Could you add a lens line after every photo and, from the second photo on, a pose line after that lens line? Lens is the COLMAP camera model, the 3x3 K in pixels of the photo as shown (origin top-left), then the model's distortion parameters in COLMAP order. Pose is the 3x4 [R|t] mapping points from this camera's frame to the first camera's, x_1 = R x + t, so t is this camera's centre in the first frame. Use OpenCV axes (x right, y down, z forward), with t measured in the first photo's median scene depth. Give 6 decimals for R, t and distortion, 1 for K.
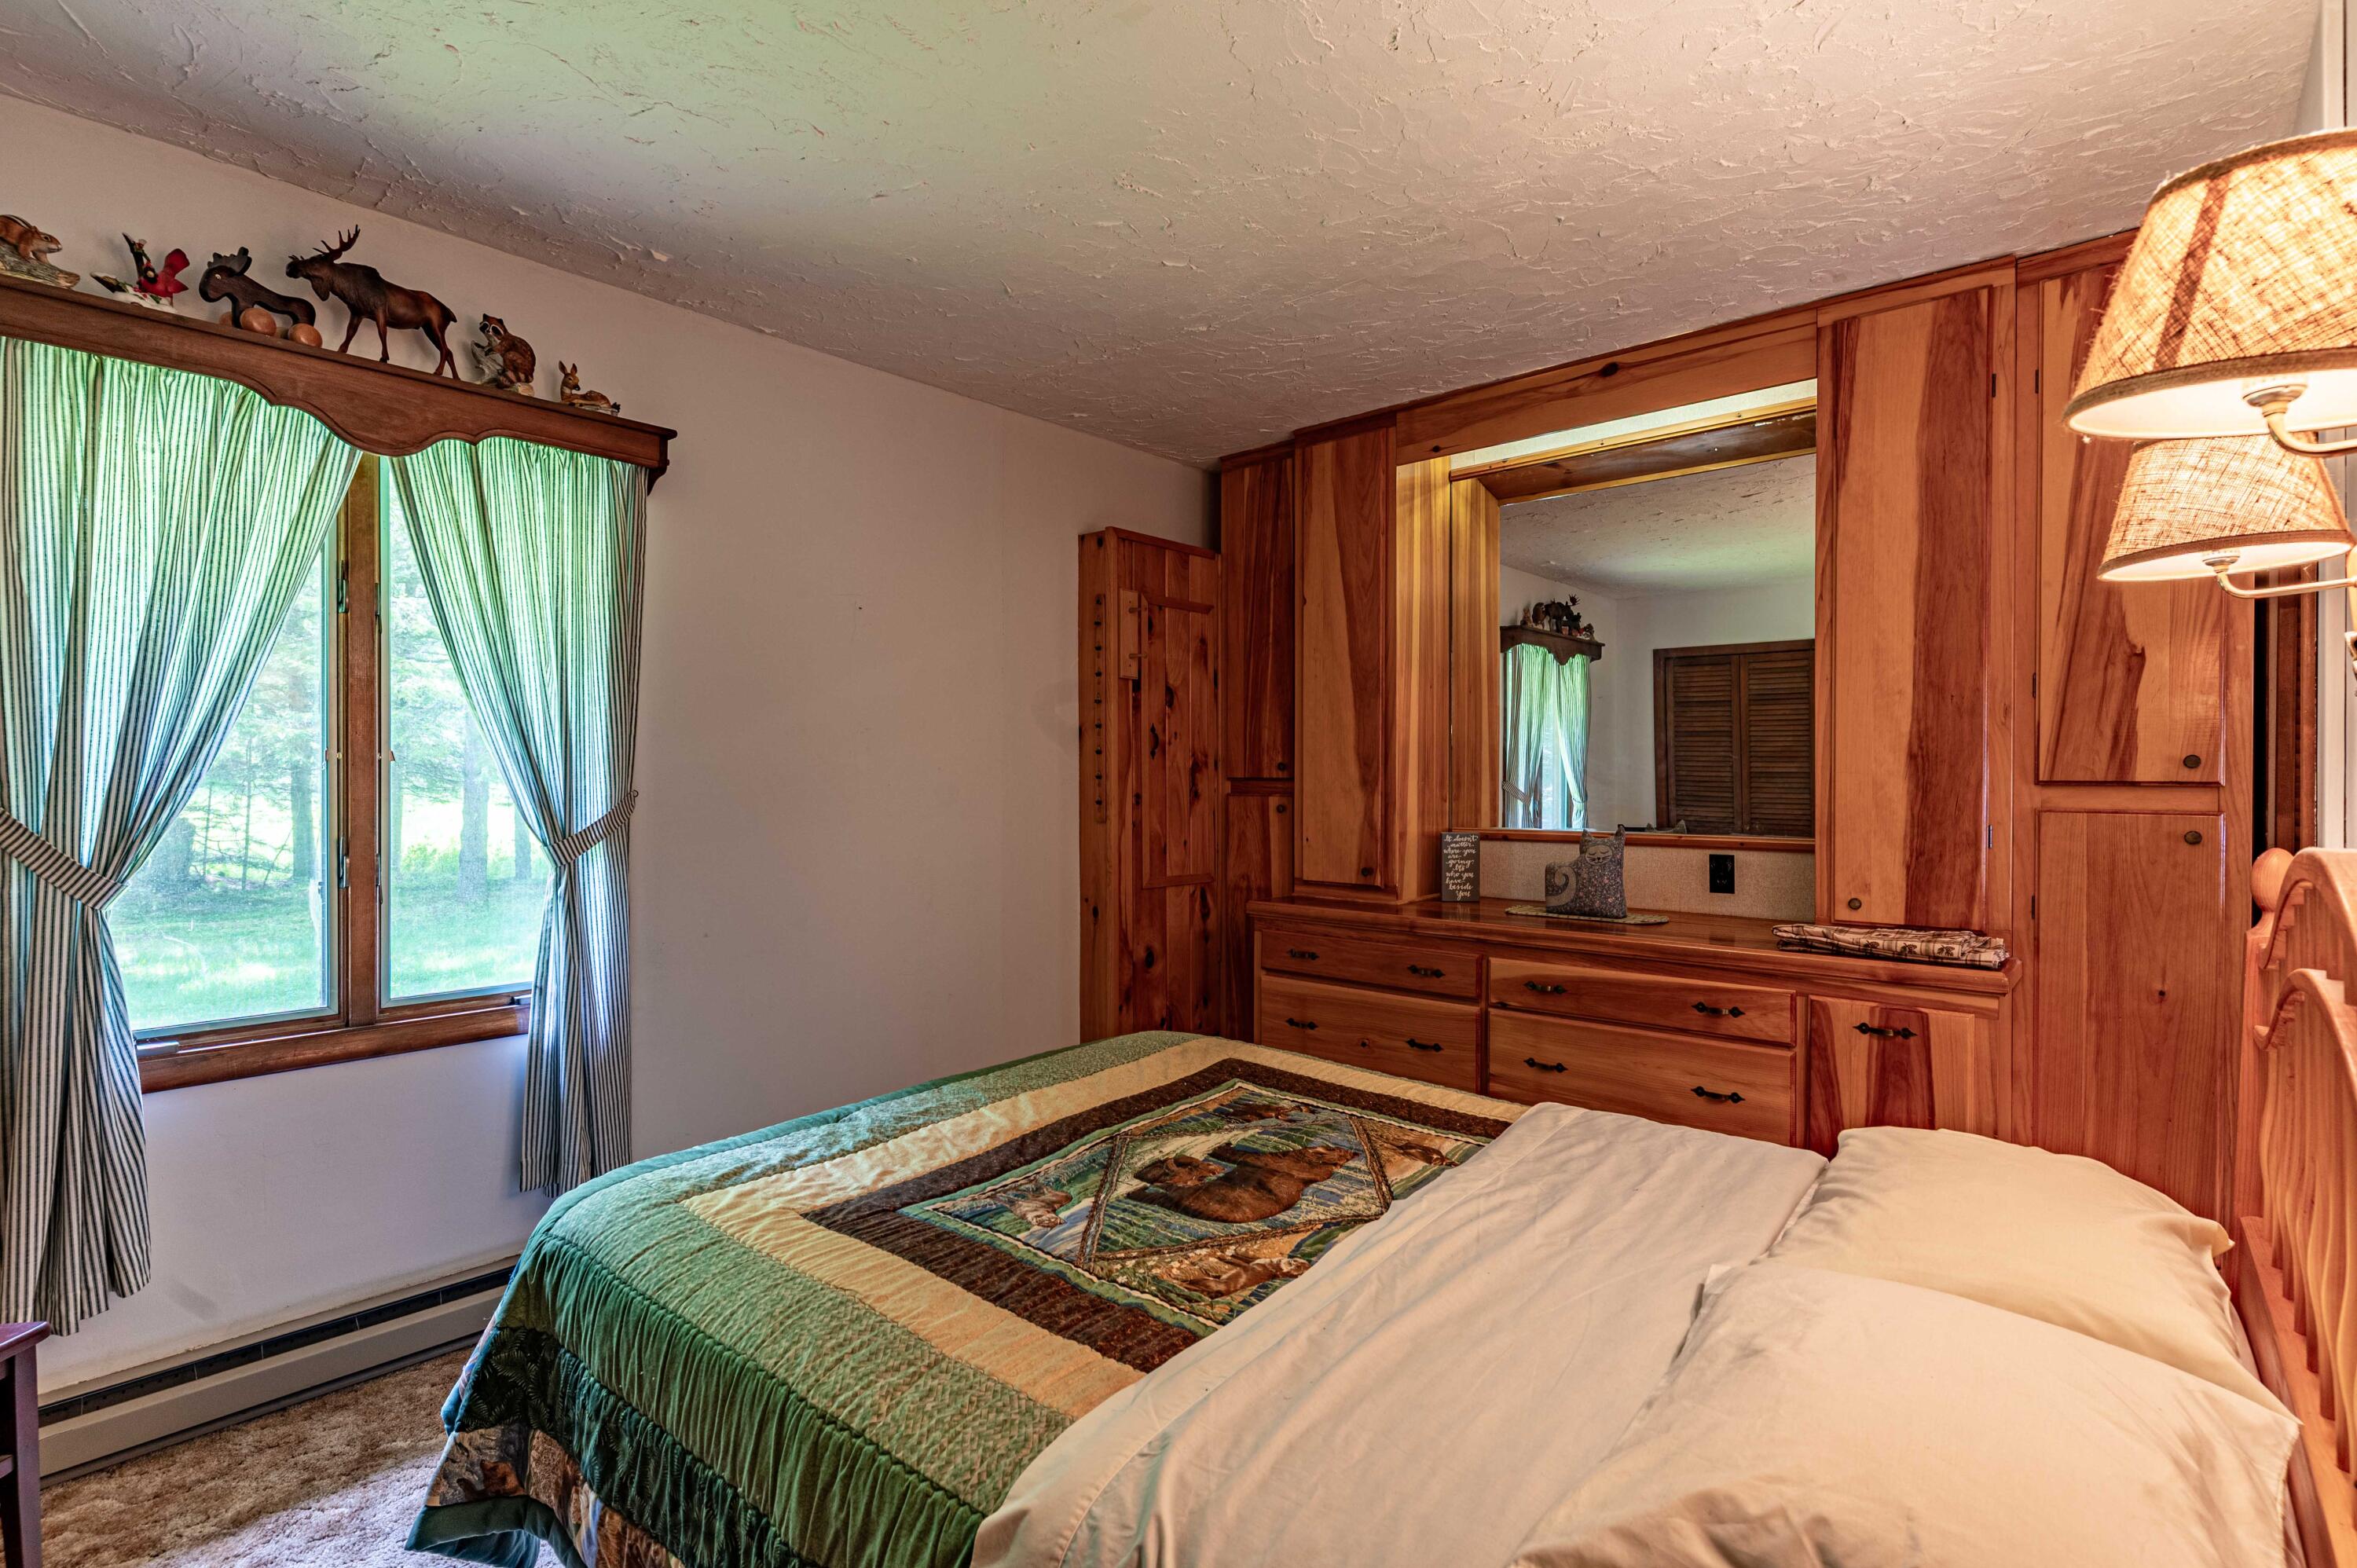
lens RADIAL K [[1151.0, 0, 1164.3], [0, 1151.0, 780.7], [0, 0, 1]] dist [-0.002275, -0.000069]
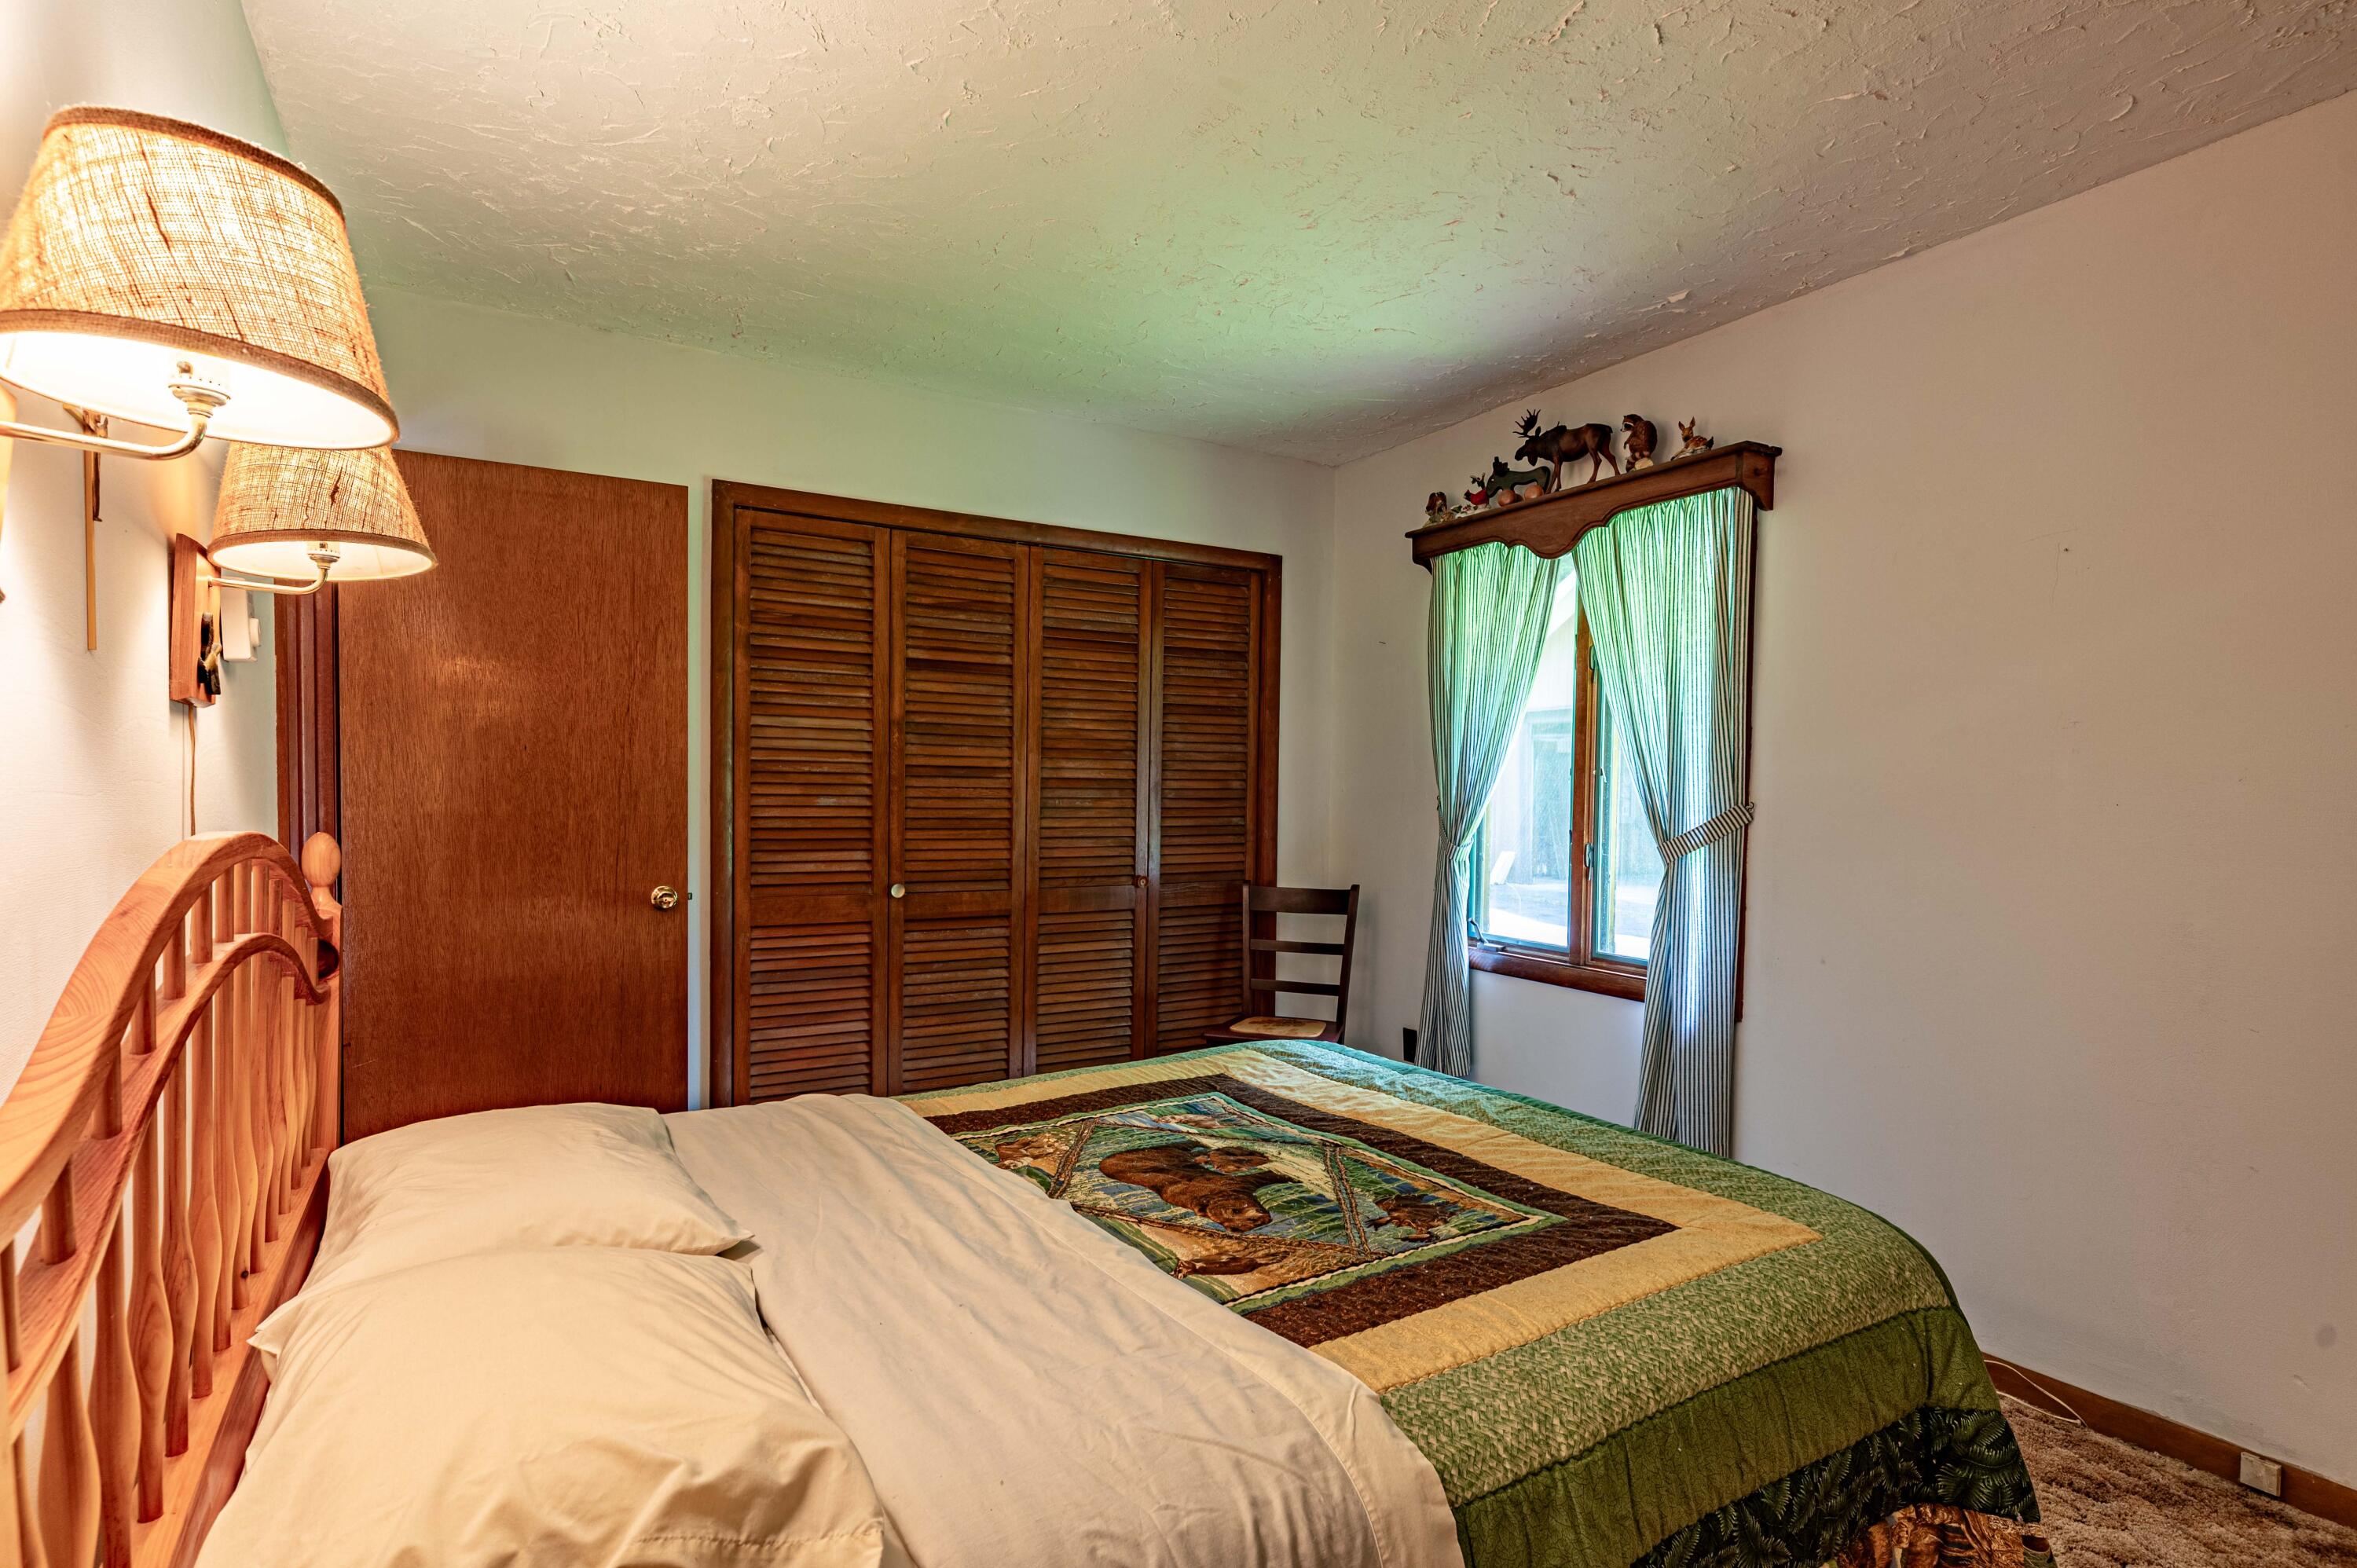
lens RADIAL K [[1151.0, 0, 1164.3], [0, 1151.0, 780.7], [0, 0, 1]] dist [-0.002275, -0.000069]
pose [[-0.324330, -0.011409, -0.945875, 0.928441], [-0.016867, 0.999838, -0.006276, 0.007213], [0.945794, 0.013919, -0.324470, 1.163789]]
